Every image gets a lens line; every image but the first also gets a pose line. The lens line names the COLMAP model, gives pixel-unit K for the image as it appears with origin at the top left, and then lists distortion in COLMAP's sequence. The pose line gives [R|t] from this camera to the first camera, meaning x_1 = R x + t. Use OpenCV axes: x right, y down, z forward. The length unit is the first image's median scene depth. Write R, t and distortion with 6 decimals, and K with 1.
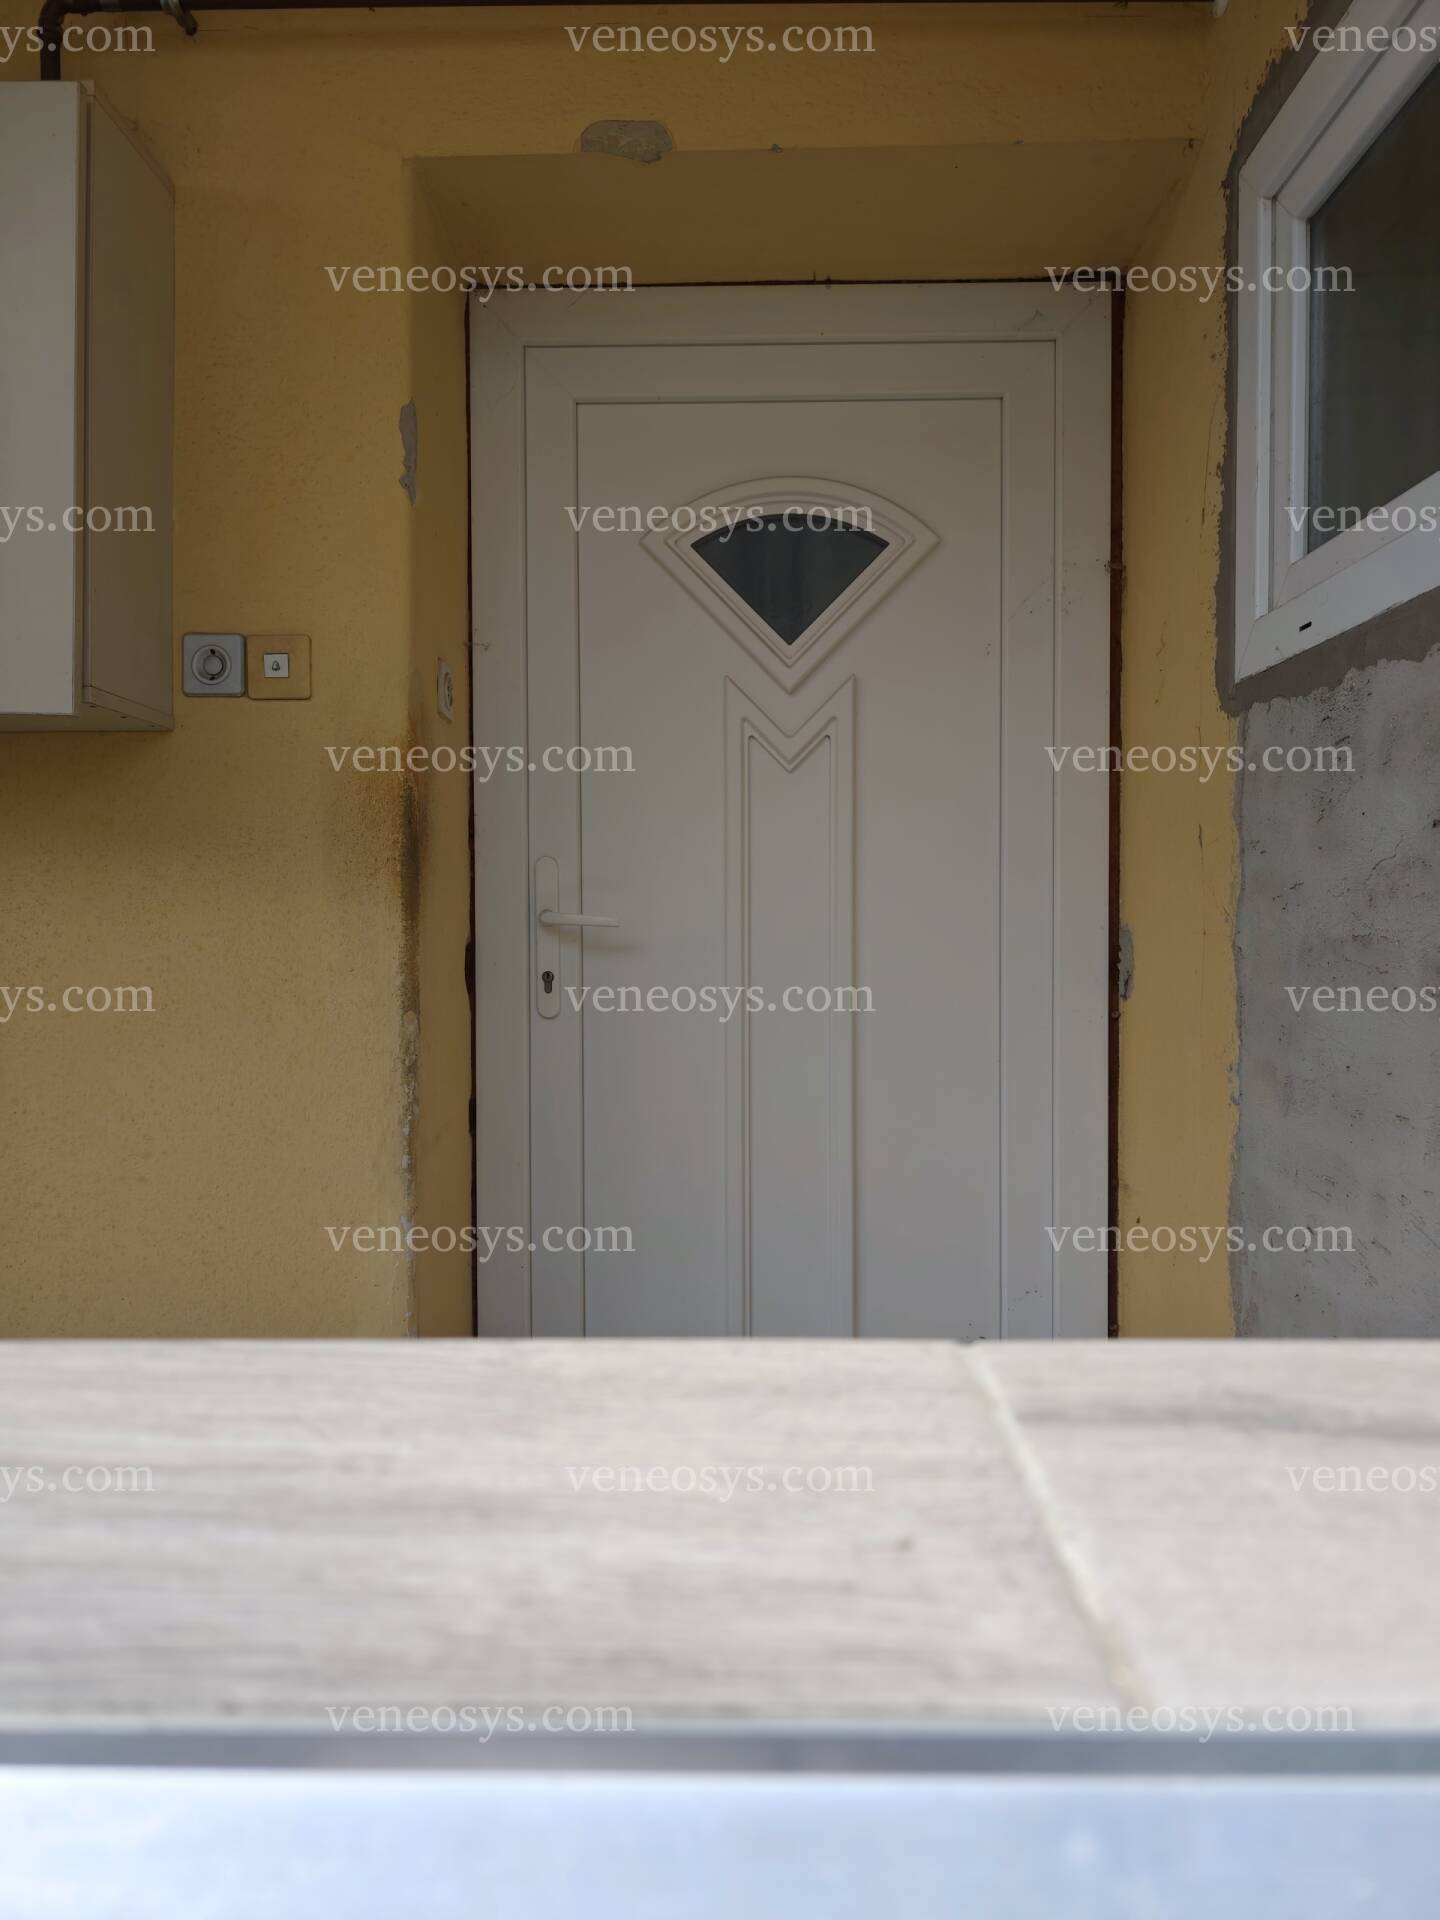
lens RADIAL K [[1316.9, 0, 702.6], [0, 1316.9, 959.3], [0, 0, 1]] dist [0.025685, -0.038381]
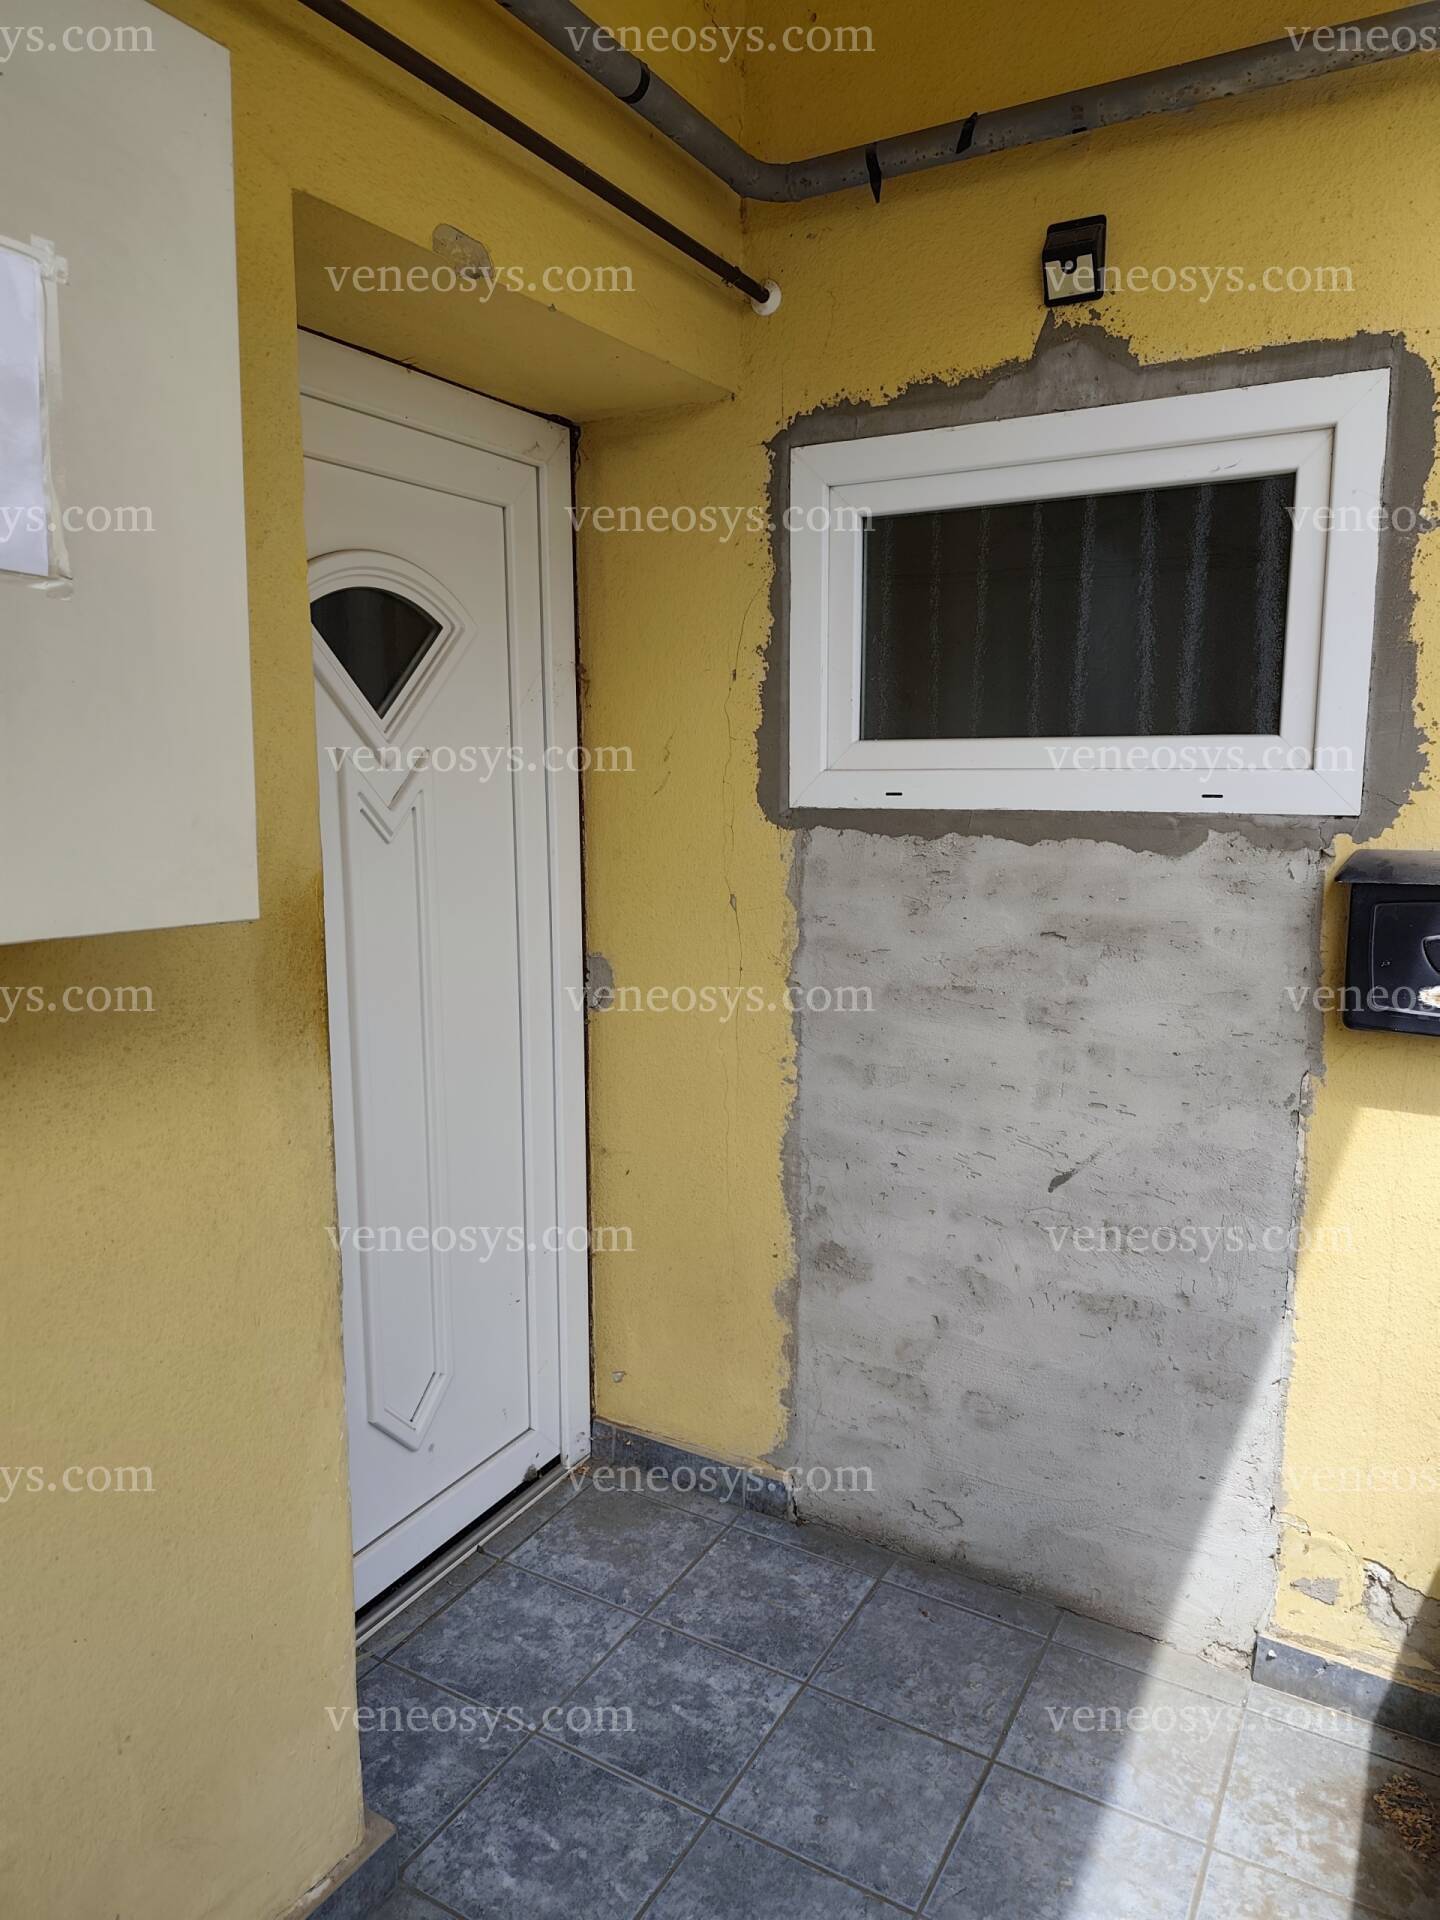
lens RADIAL K [[1316.9, 0, 702.6], [0, 1316.9, 959.3], [0, 0, 1]] dist [0.025685, -0.038381]
pose [[0.473377, -0.131329, 0.871015, -0.918104], [0.029707, 0.990641, 0.133221, -0.229462], [-0.880359, -0.037188, 0.472848, 0.364304]]
